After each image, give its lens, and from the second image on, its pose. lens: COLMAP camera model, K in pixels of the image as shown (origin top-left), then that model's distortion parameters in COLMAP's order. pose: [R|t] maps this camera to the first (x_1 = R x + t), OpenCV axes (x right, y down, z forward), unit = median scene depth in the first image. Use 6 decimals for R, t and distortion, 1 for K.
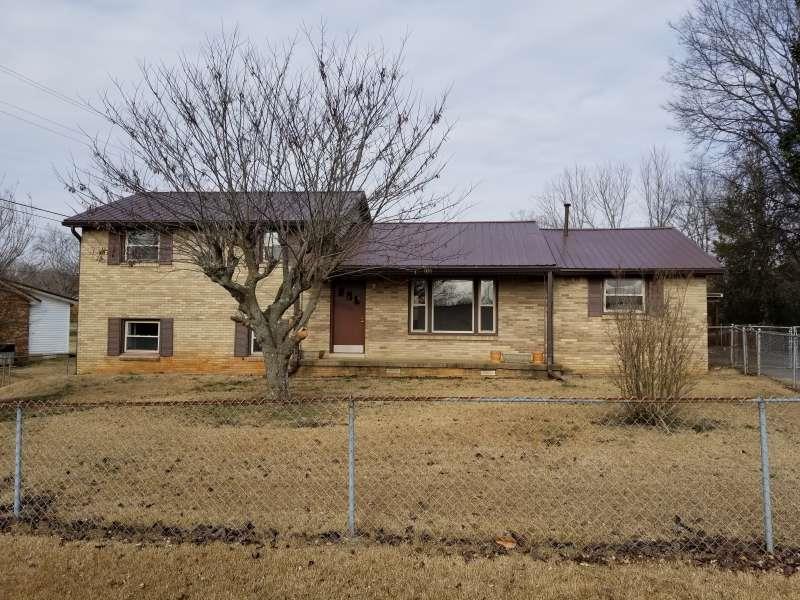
lens RADIAL K [[681.0, 0, 400.0], [0, 681.0, 298.3], [0, 0, 1]] dist [0.065368, -0.070012]
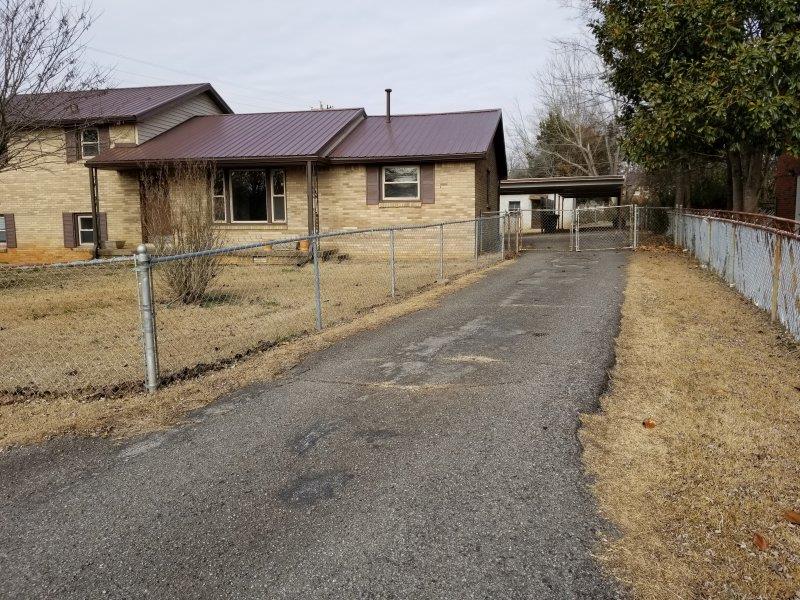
lens RADIAL K [[681.0, 0, 399.6], [0, 681.0, 301.1], [0, 0, 1]] dist [0.065368, -0.070012]
pose [[0.987990, -0.001360, -0.154511, 0.471508], [0.026419, 0.986724, 0.160242, 0.006776], [0.152242, -0.162399, 0.974910, -0.014752]]
